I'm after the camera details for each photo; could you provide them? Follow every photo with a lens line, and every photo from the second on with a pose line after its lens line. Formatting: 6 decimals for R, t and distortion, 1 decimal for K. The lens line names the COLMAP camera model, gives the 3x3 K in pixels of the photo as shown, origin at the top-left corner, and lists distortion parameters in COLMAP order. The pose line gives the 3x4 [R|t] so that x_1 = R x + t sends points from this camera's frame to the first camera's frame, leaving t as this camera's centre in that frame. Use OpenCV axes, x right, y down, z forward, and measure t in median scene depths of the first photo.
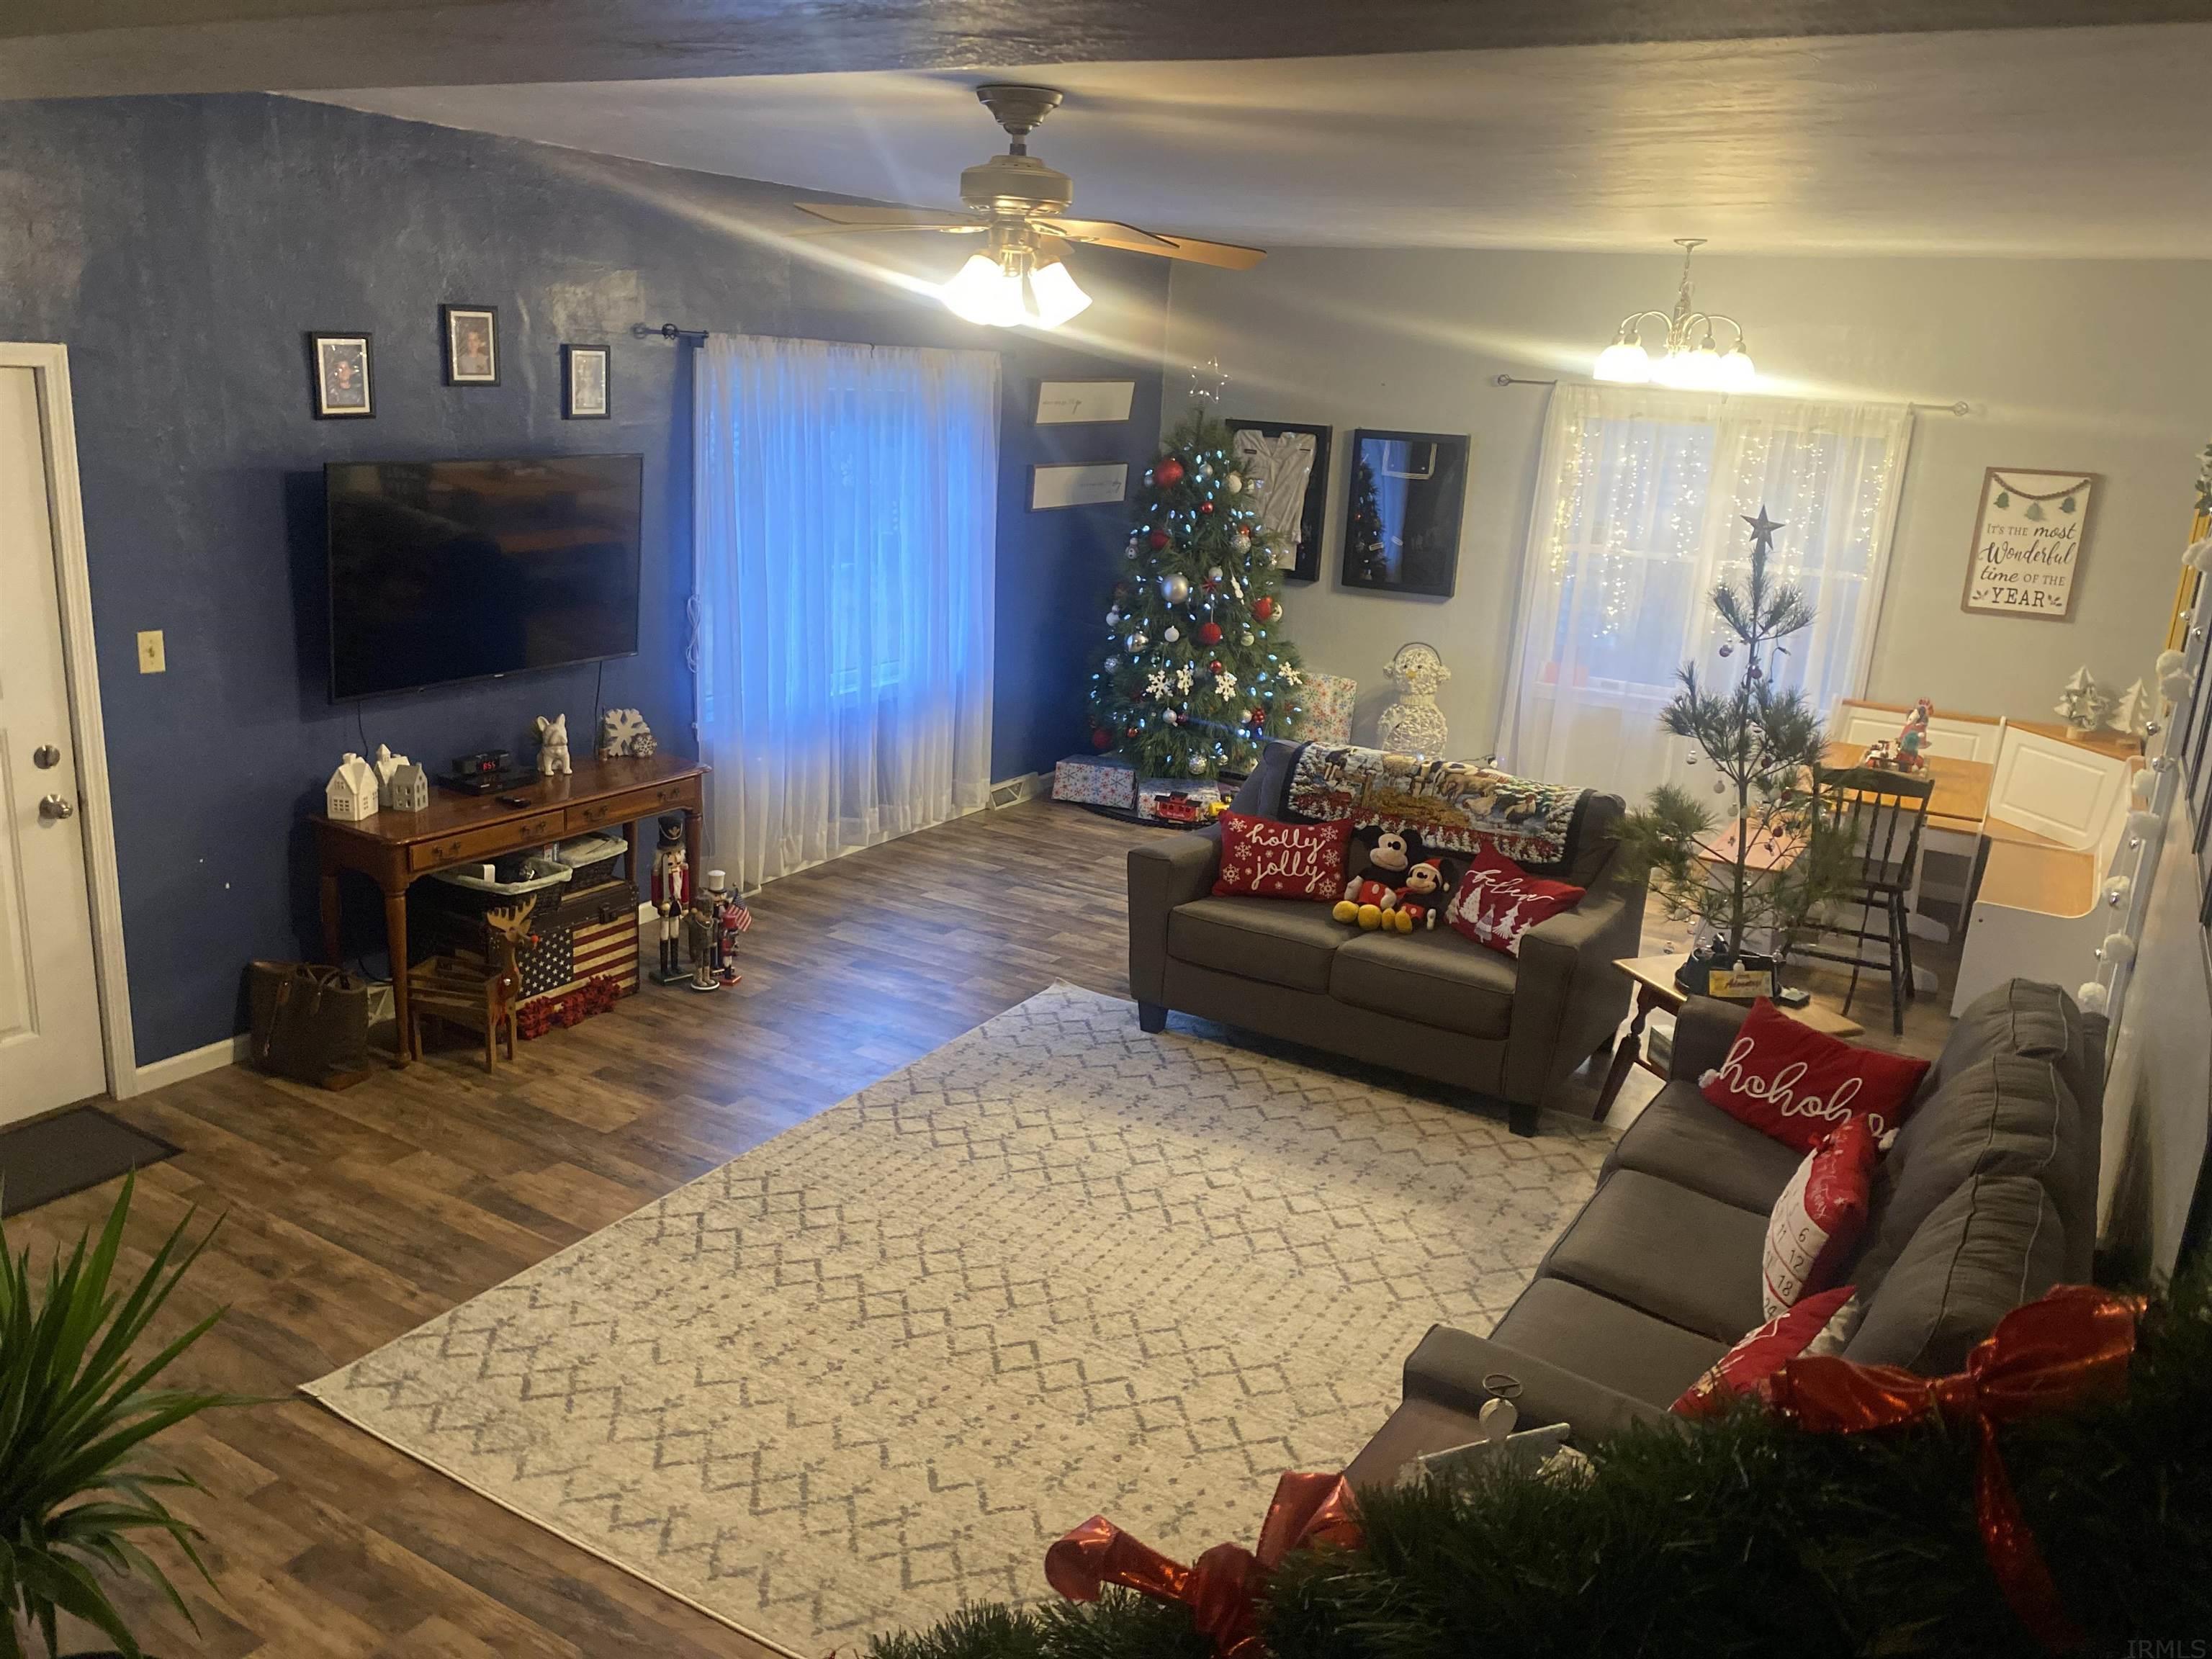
lens RADIAL K [[1672.0, 0, 1115.4], [0, 1672.0, 831.7], [0, 0, 1]] dist [0.058675, -0.065947]
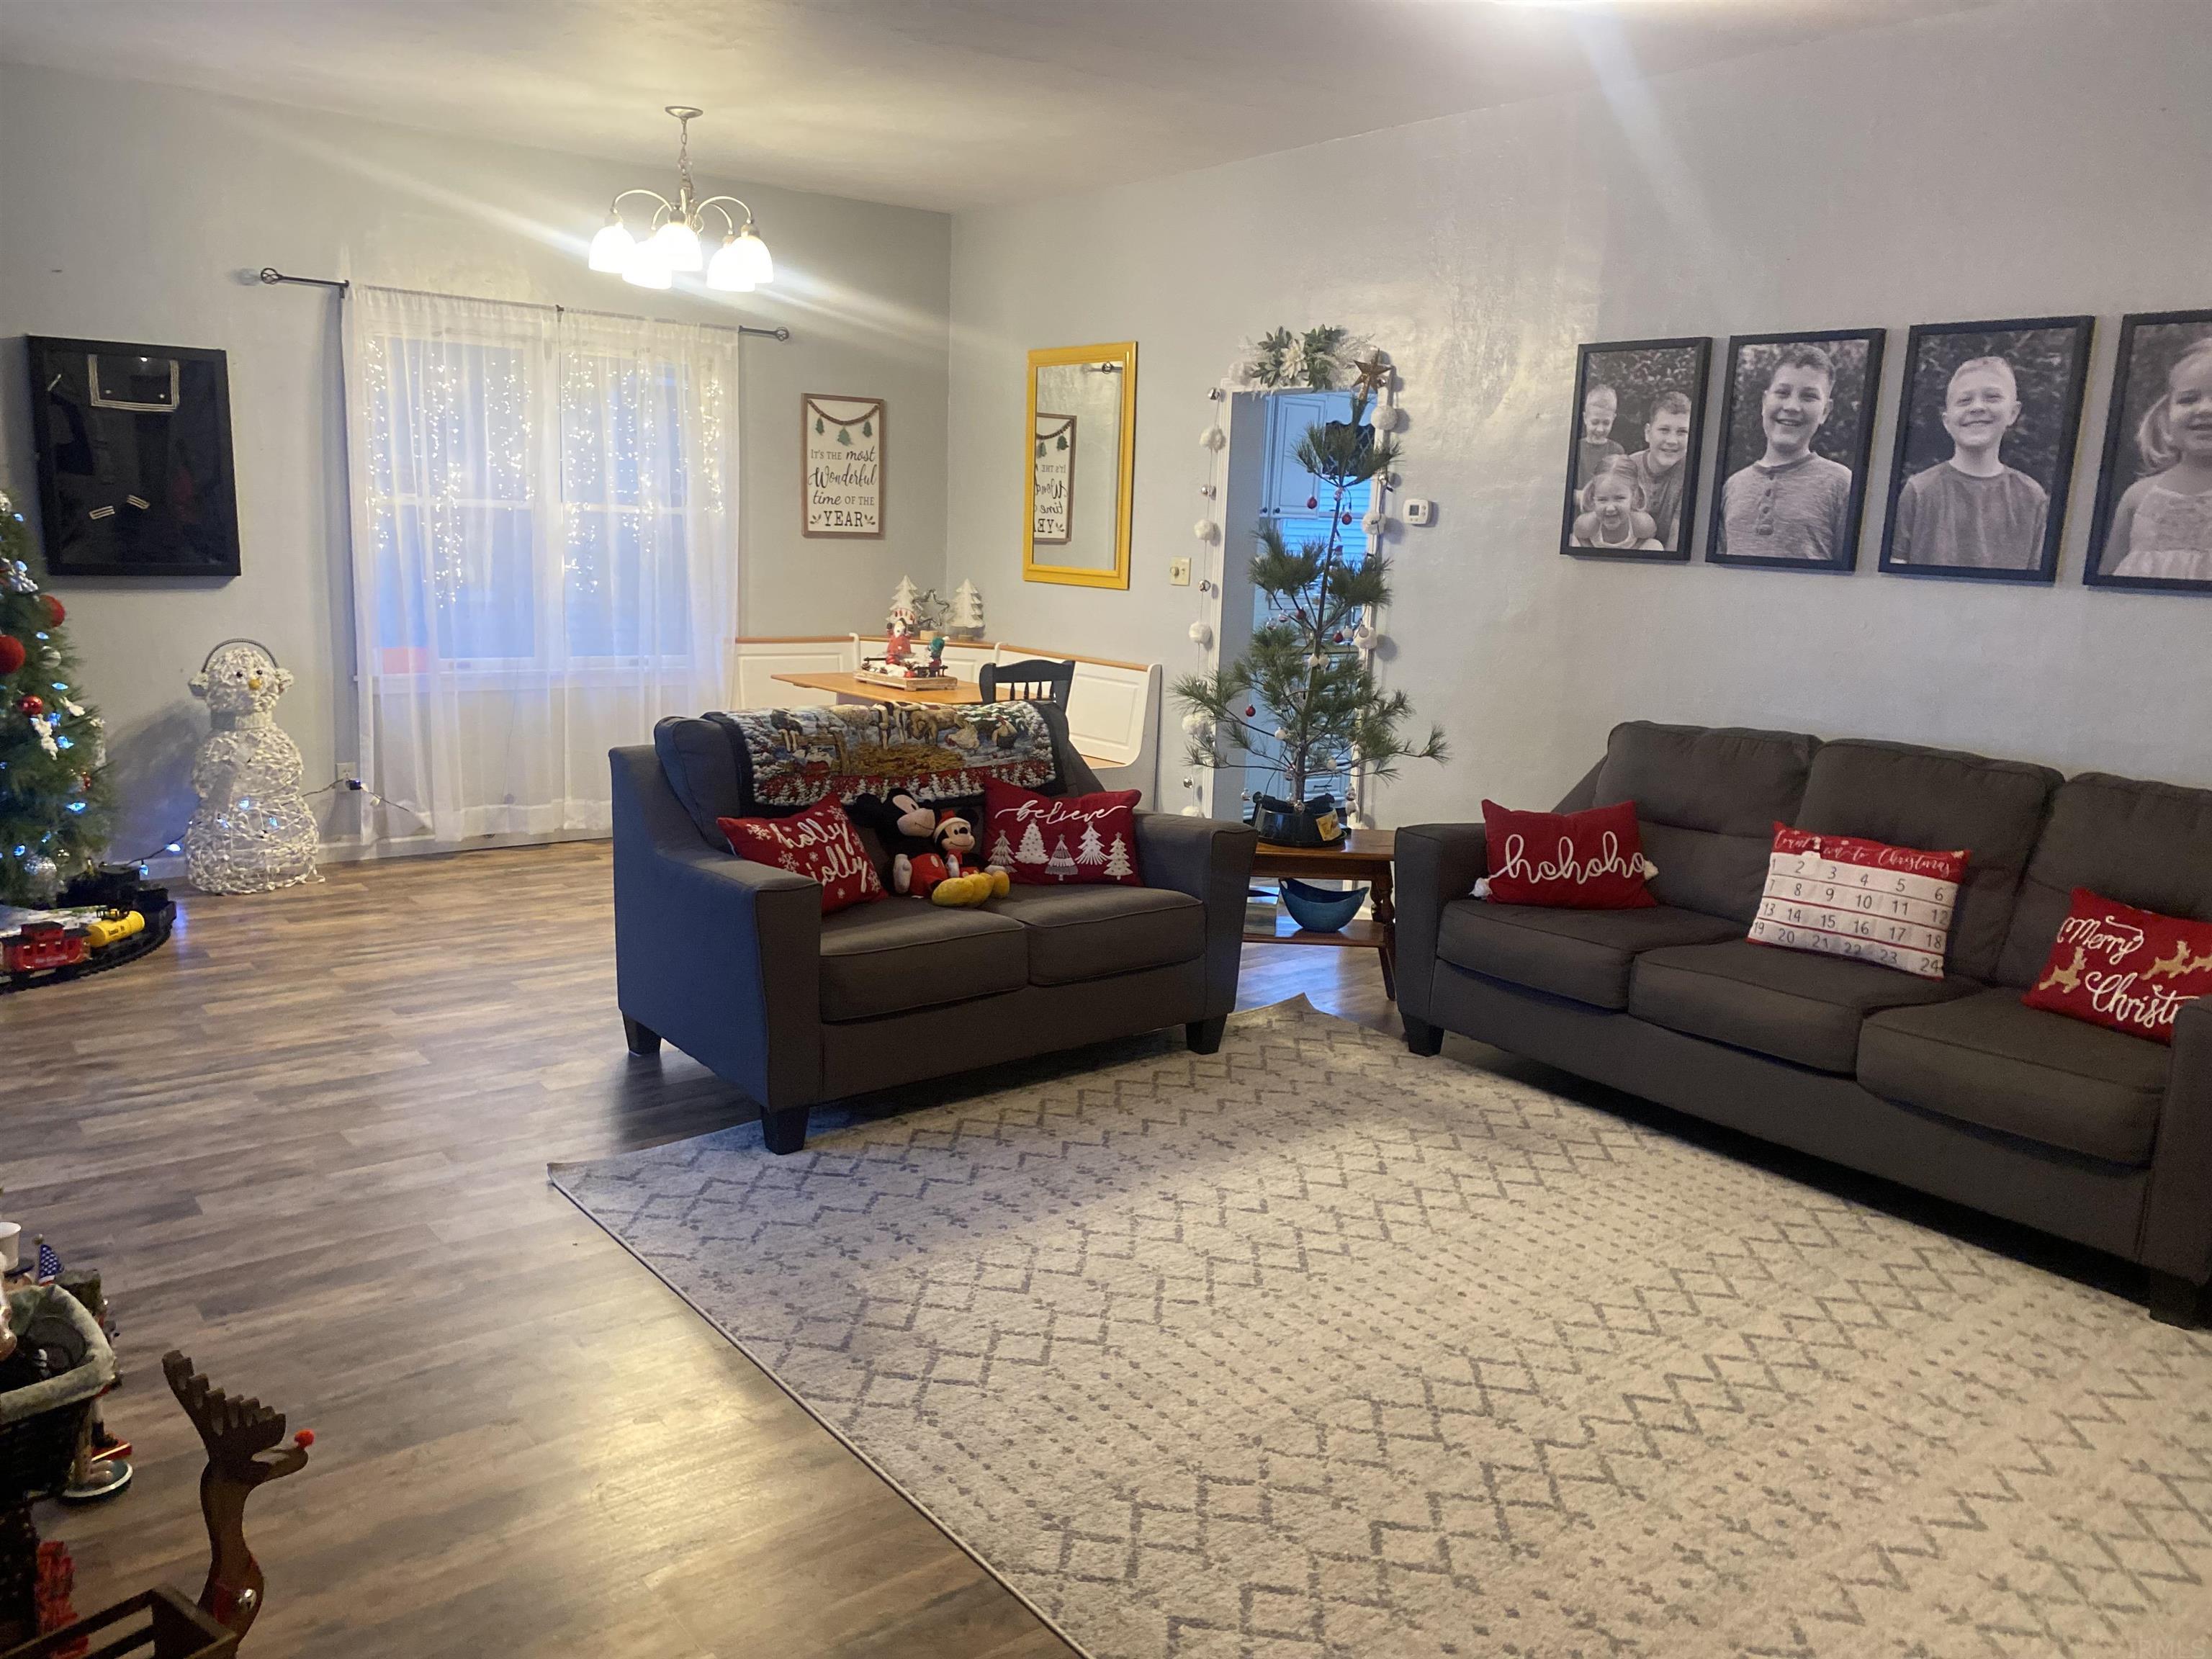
lens RADIAL K [[1672.0, 0, 1099.3], [0, 1672.0, 845.1], [0, 0, 1]] dist [0.058675, -0.065947]
pose [[0.356579, -0.219161, 0.908196, -0.535126], [0.237042, 0.961510, 0.138958, -0.064952], [-0.903694, 0.165731, 0.394805, 0.615076]]
